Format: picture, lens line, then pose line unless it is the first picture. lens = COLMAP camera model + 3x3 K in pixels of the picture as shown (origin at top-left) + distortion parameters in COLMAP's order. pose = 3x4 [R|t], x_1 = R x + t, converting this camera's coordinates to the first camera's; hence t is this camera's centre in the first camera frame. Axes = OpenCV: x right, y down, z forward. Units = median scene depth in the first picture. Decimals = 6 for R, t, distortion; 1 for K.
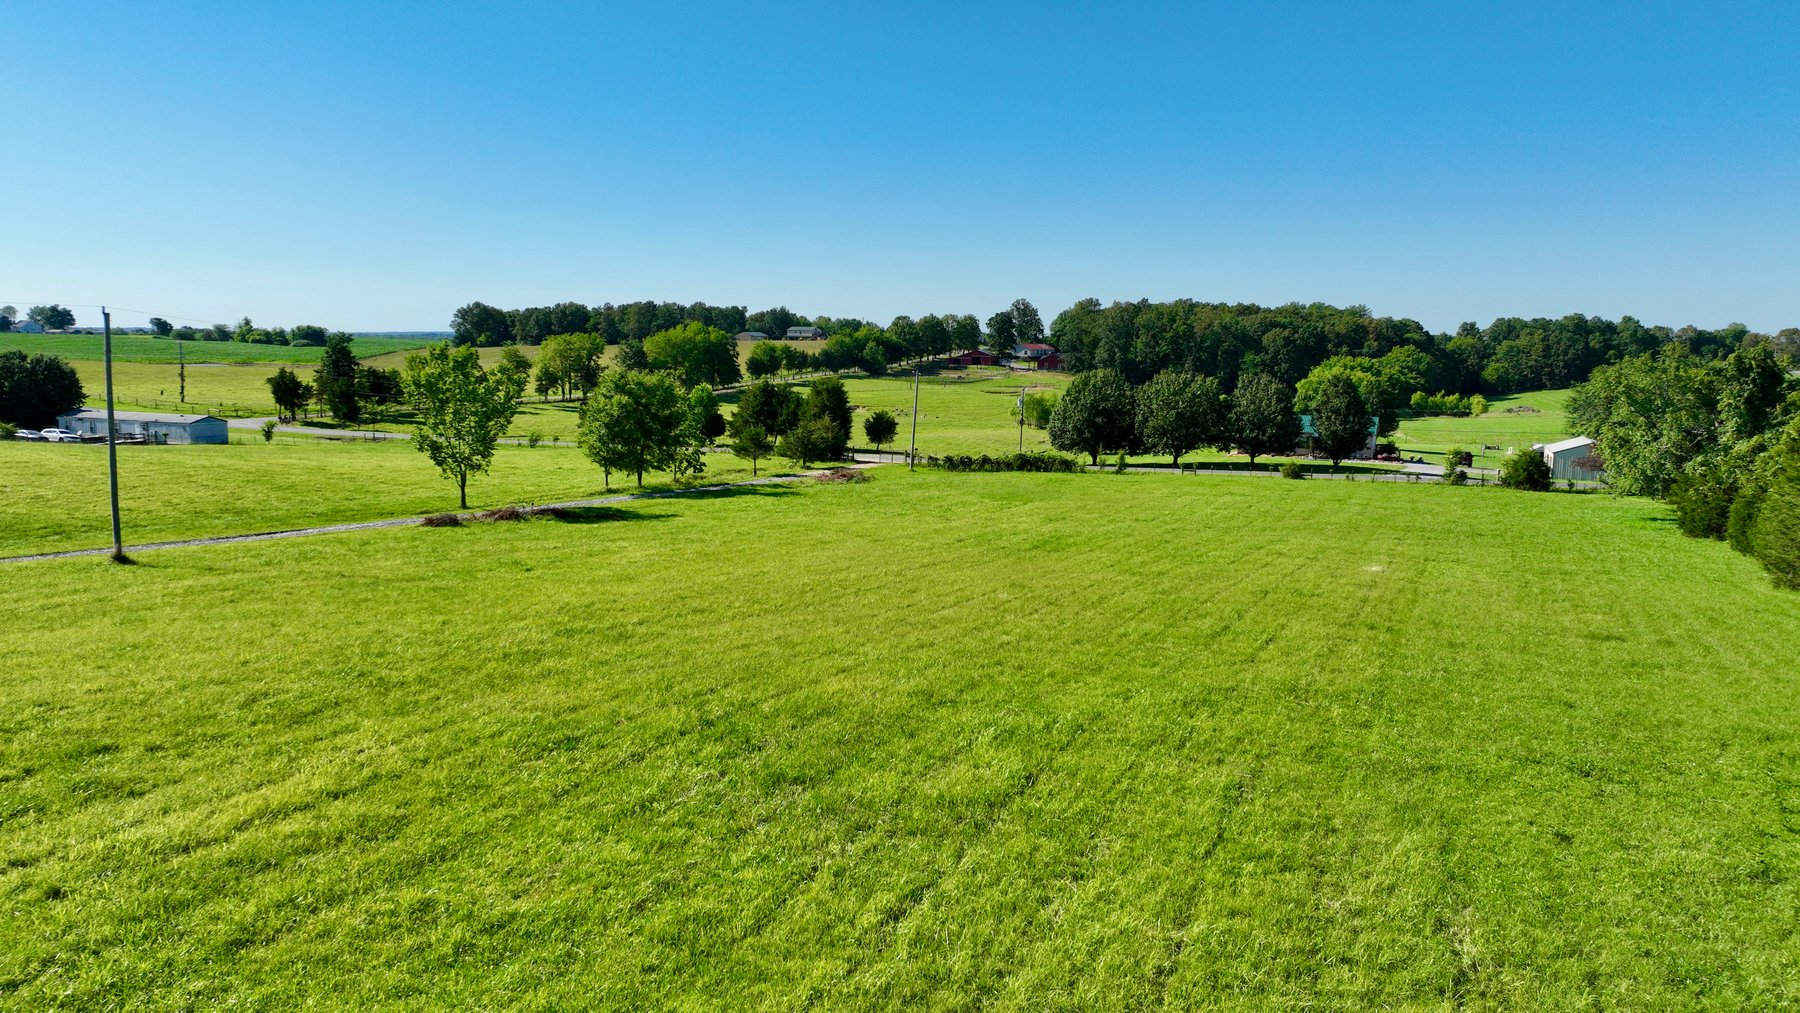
lens RADIAL K [[1261.7, 0, 904.7], [0, 1261.7, 504.6], [0, 0, 1]] dist [-0.005960, 0.018007]
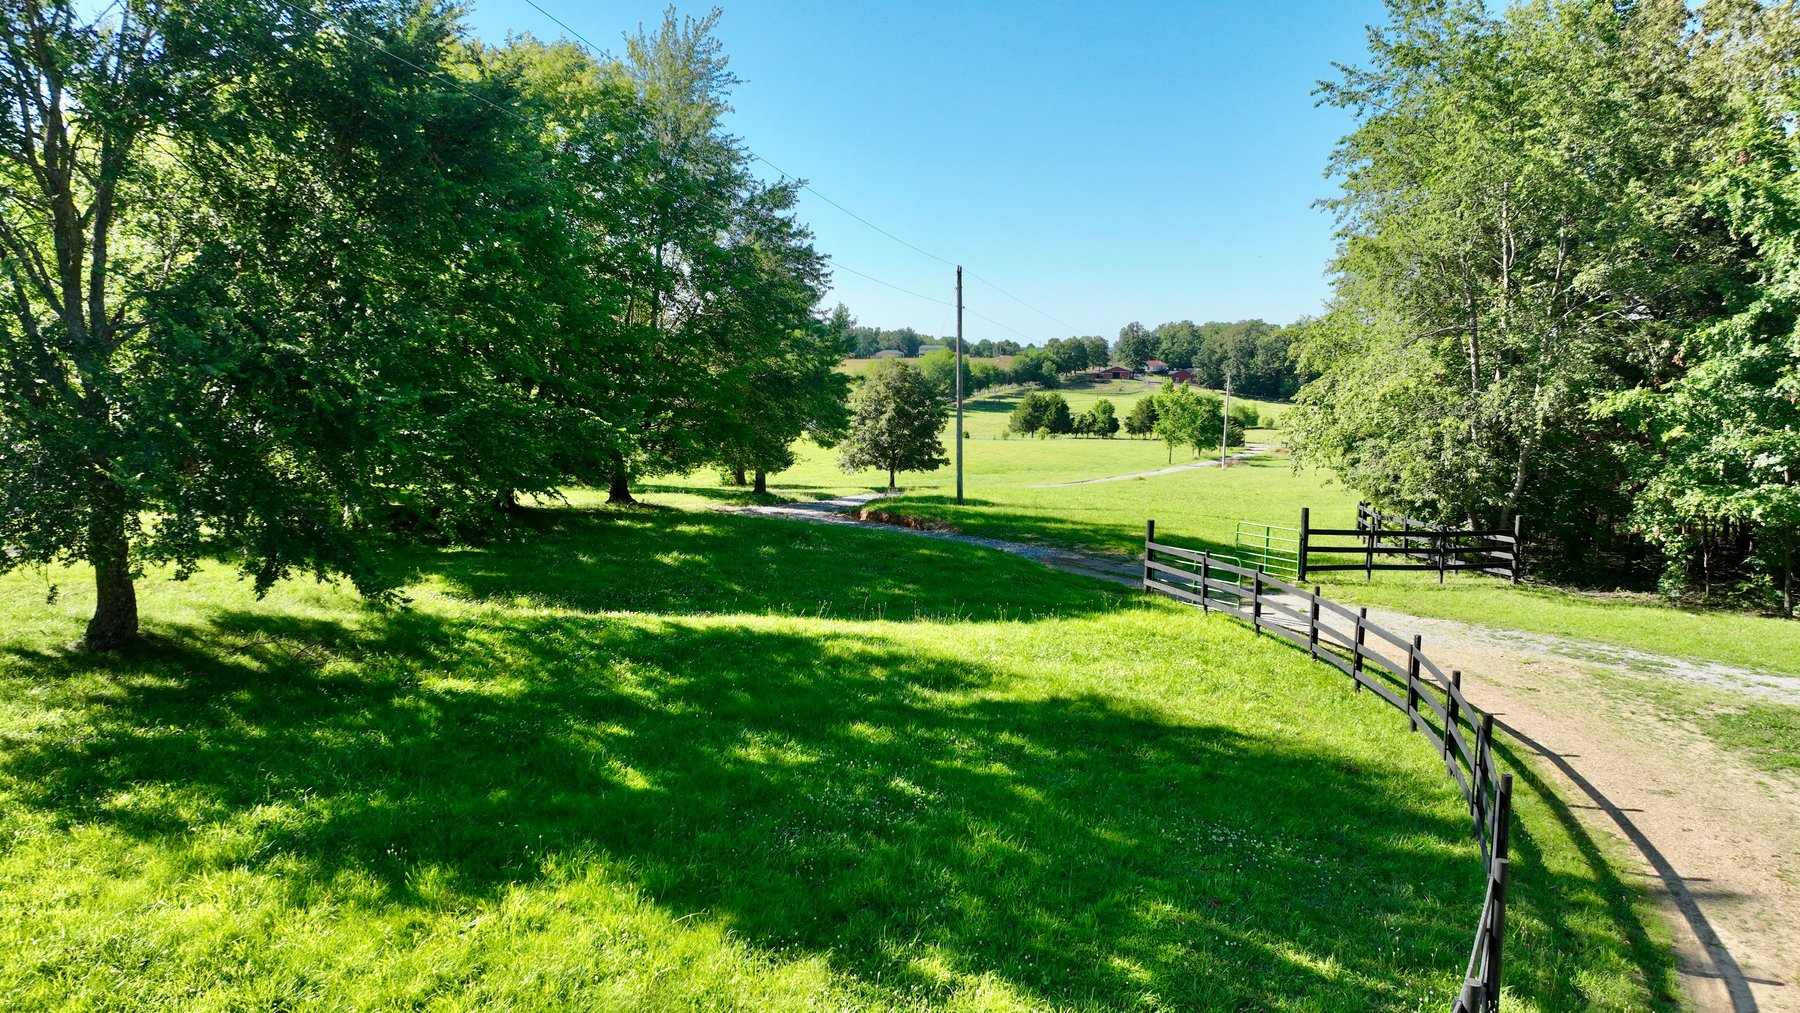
lens RADIAL K [[1261.7, 0, 898.5], [0, 1261.7, 512.9], [0, 0, 1]] dist [-0.005960, 0.018007]
pose [[0.999914, -0.004555, 0.012272, -0.367276], [0.004562, 0.999989, -0.000599, 0.035813], [-0.012269, 0.000654, 0.999925, -0.433801]]
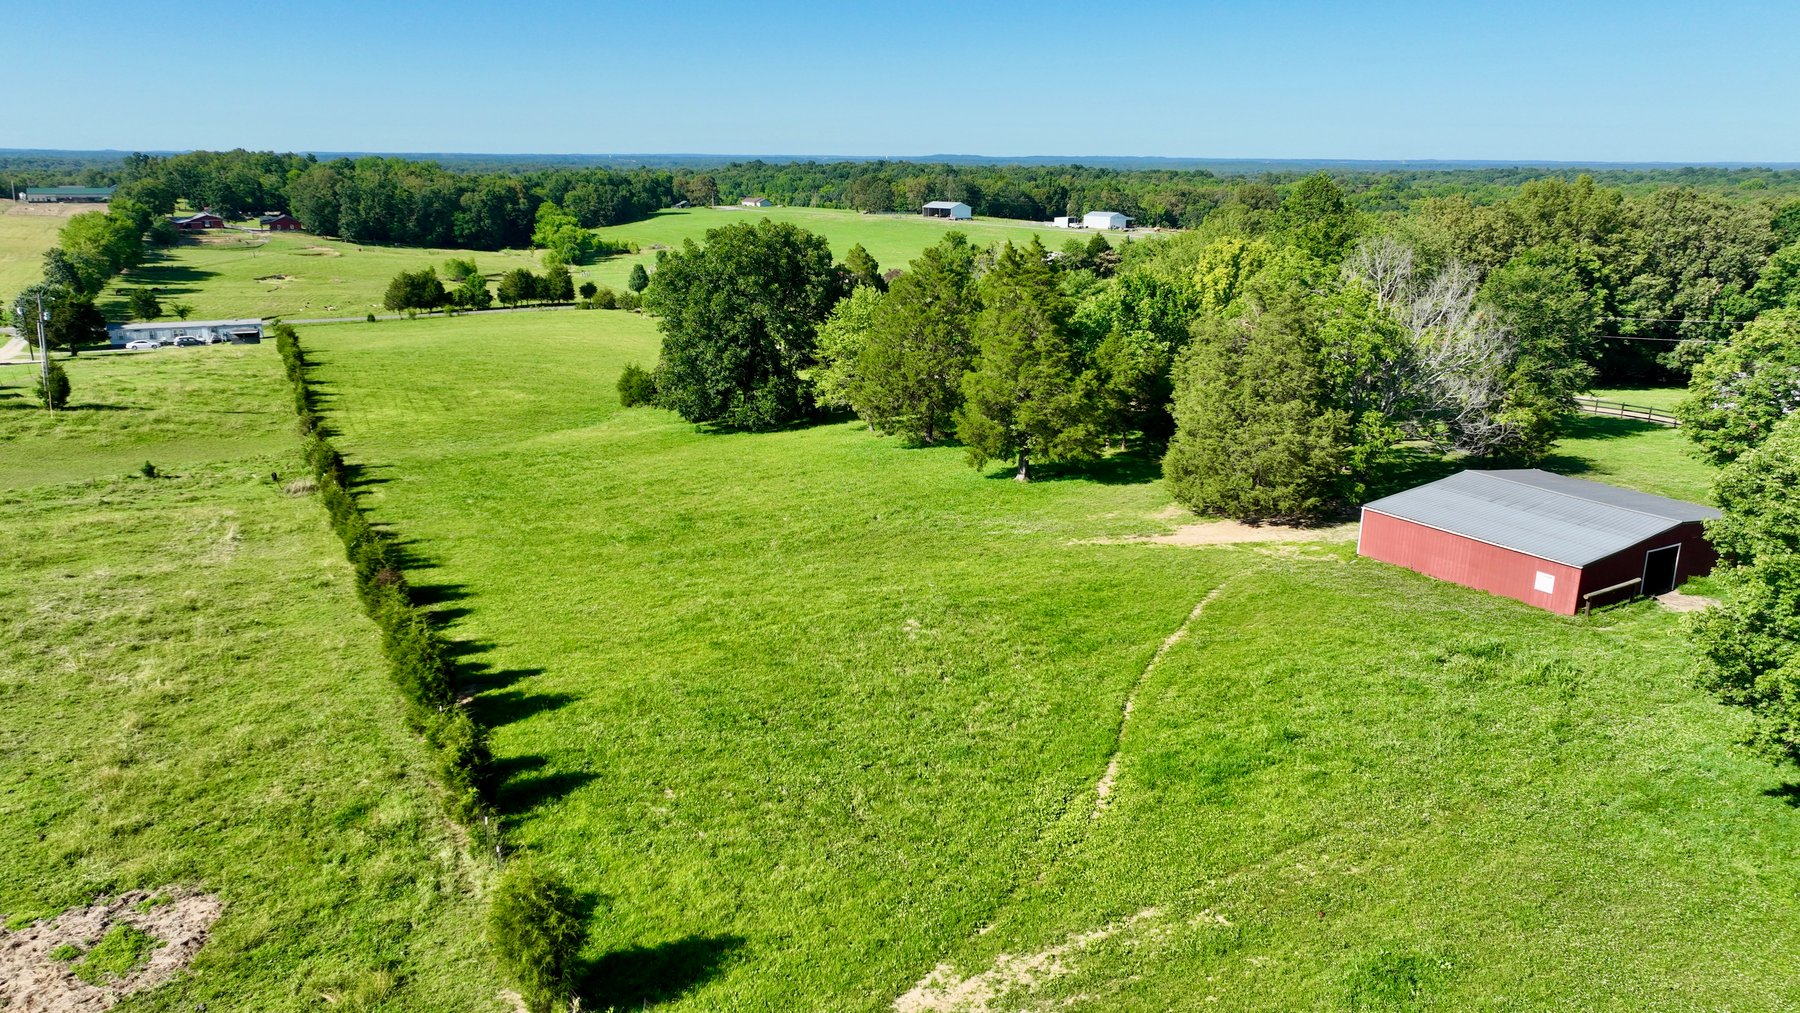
lens RADIAL K [[1261.7, 0, 904.7], [0, 1261.7, 497.0], [0, 0, 1]] dist [-0.005960, 0.018007]
pose [[0.636653, -0.203406, 0.743841, -0.969334], [0.097956, 0.978104, 0.183625, -0.048269], [-0.764904, -0.044041, 0.642637, -0.477254]]
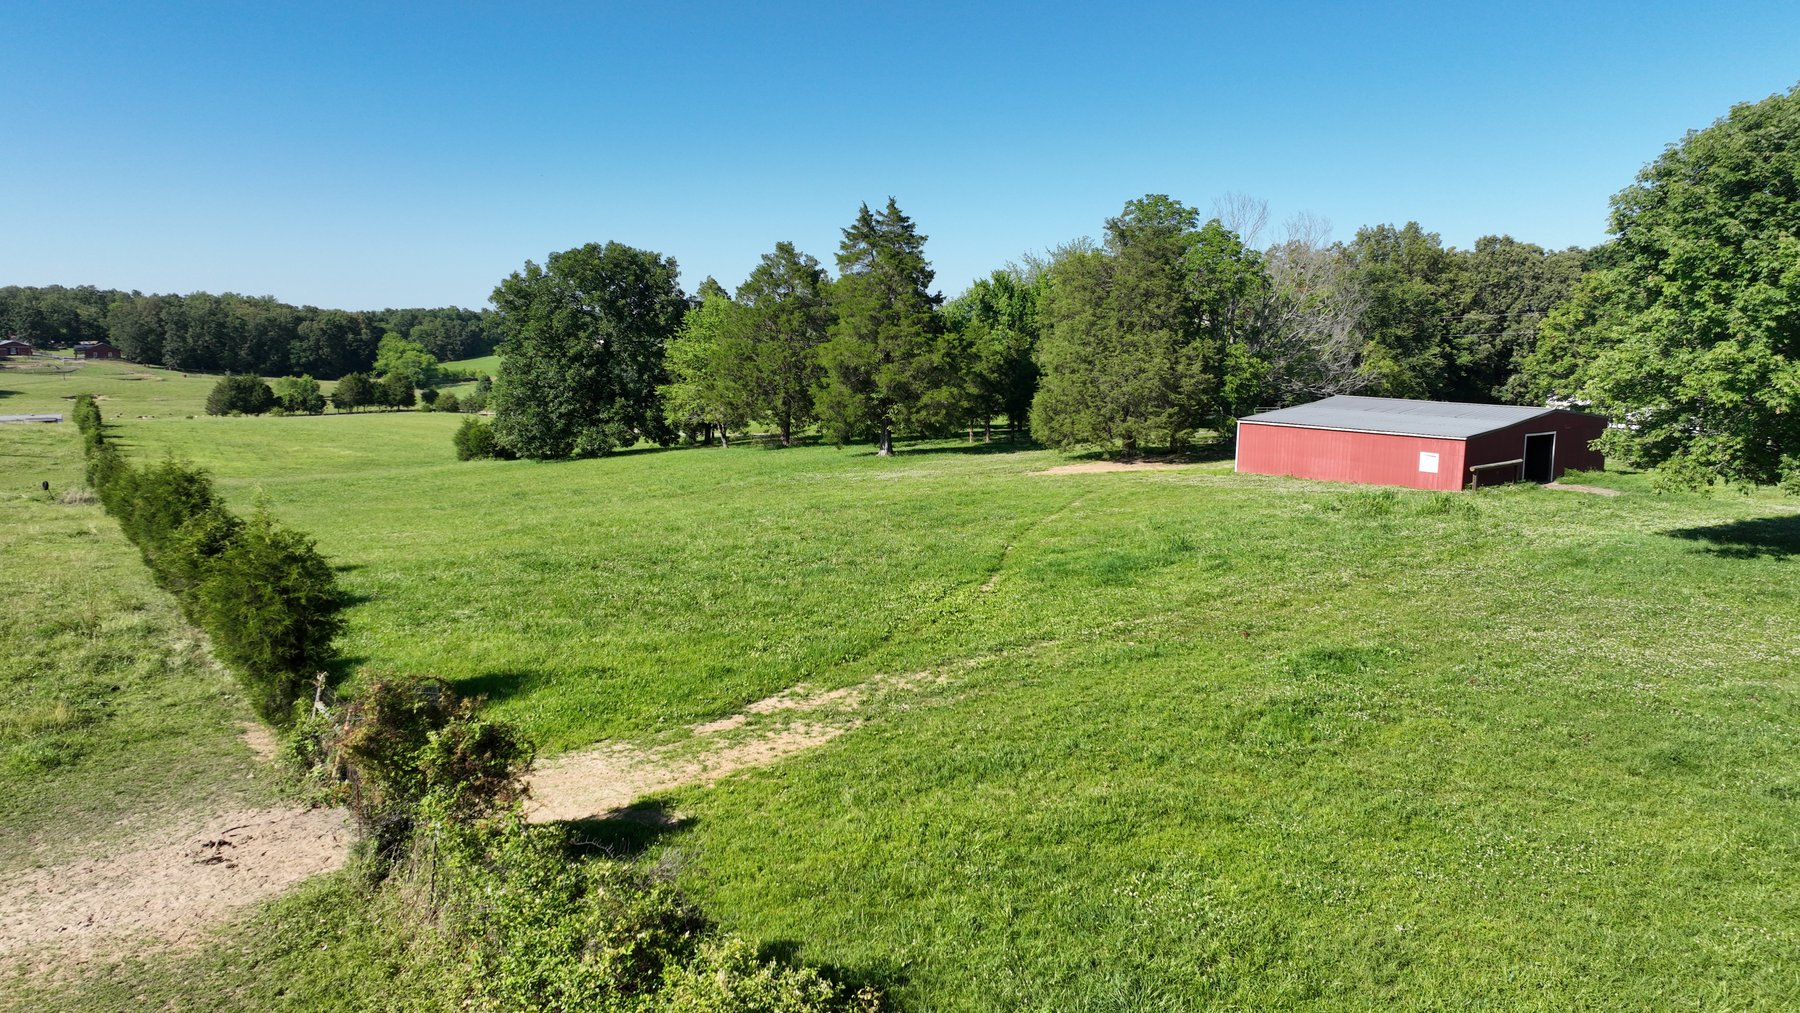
lens RADIAL K [[1261.7, 0, 905.3], [0, 1261.7, 499.9], [0, 0, 1]] dist [-0.005960, 0.018007]
pose [[0.545526, -0.125037, 0.828714, -0.958683], [0.107527, 0.991078, 0.078751, 0.013877], [-0.831167, 0.046149, 0.554104, -0.461773]]
